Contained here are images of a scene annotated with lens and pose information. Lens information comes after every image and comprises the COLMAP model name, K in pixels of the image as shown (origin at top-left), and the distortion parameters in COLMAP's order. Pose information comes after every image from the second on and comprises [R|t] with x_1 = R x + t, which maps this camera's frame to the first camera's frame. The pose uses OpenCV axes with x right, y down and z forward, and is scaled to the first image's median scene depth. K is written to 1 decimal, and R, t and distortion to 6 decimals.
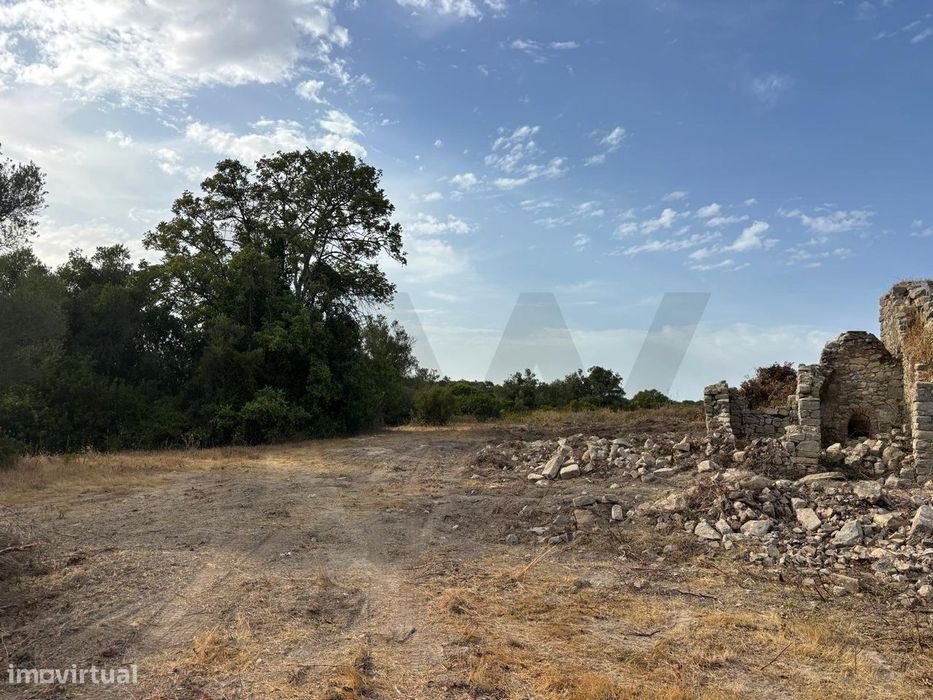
lens RADIAL K [[699.2, 0, 467.0], [0, 699.2, 344.3], [0, 0, 1]] dist [0.048465, -0.044182]
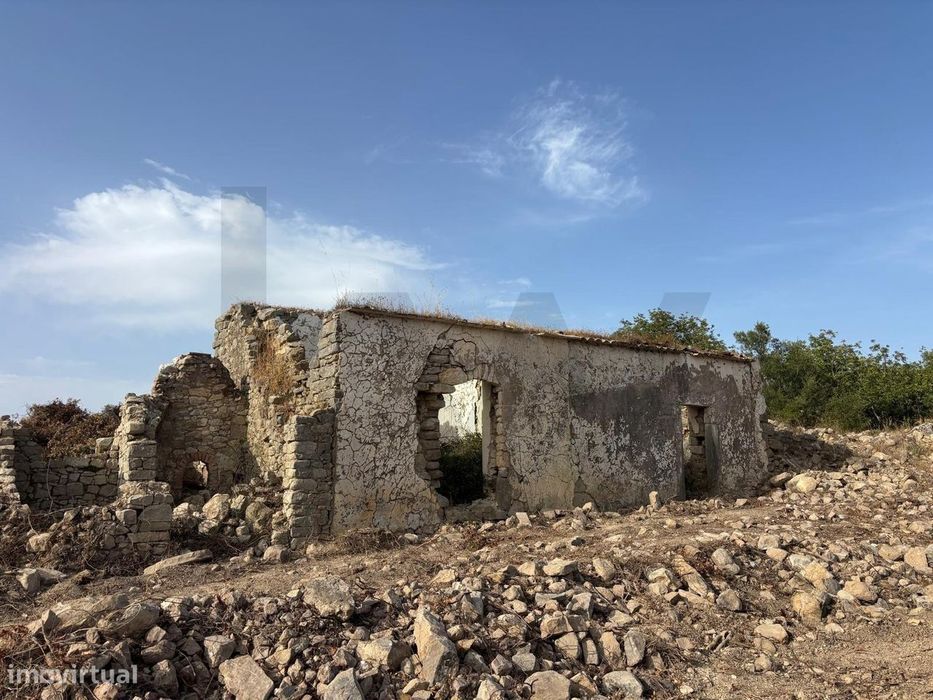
lens RADIAL K [[695.2, 0, 468.3], [0, 695.2, 348.8], [0, 0, 1]] dist [-0.008532, -0.000673]
pose [[0.554619, 0.089832, 0.827241, 0.081761], [-0.040156, 0.995887, -0.081223, 0.027220], [-0.831135, 0.011829, 0.555945, 0.333774]]
